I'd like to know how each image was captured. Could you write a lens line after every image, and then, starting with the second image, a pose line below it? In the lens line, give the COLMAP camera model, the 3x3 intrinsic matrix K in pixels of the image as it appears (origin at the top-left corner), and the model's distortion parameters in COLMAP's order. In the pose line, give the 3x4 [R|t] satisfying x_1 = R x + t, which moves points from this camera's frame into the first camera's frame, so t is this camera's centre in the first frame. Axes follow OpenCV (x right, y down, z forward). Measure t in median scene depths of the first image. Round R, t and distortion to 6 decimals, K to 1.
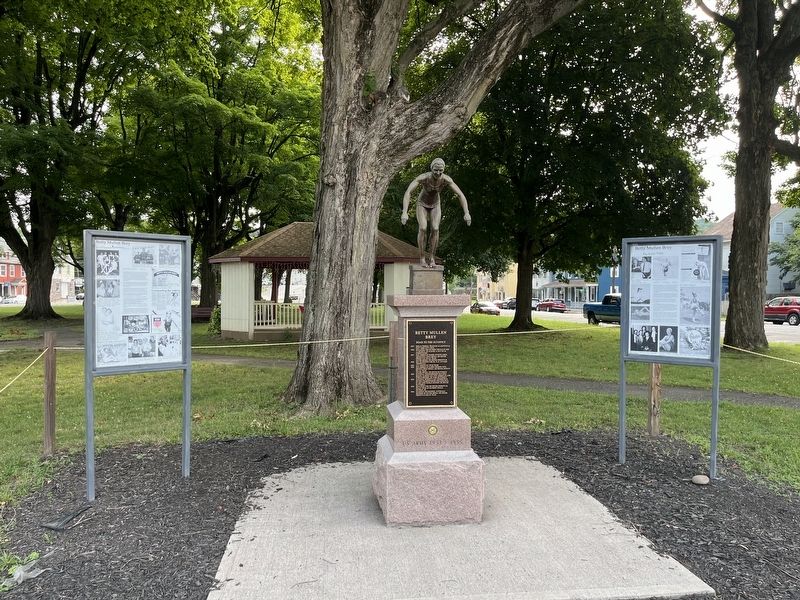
lens RADIAL K [[588.8, 0, 394.9], [0, 588.8, 301.3], [0, 0, 1]] dist [0.026422, -0.004890]
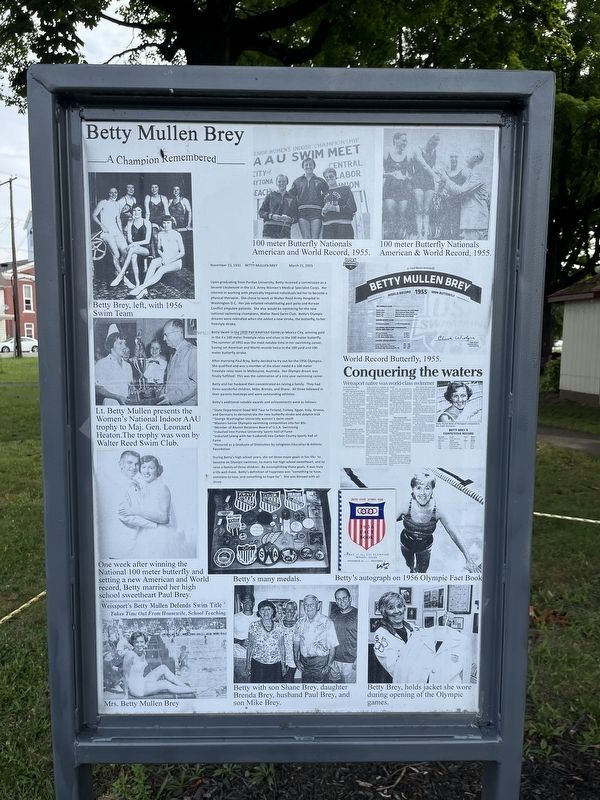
lens RADIAL K [[588.8, 0, 301.3], [0, 588.8, 397.7], [0, 0, 1]] dist [0.026422, -0.004890]
pose [[0.772491, 0.066677, -0.631515, -0.278760], [-0.012883, 0.995913, 0.089392, -0.025784], [0.634895, -0.060919, 0.770193, 0.790709]]
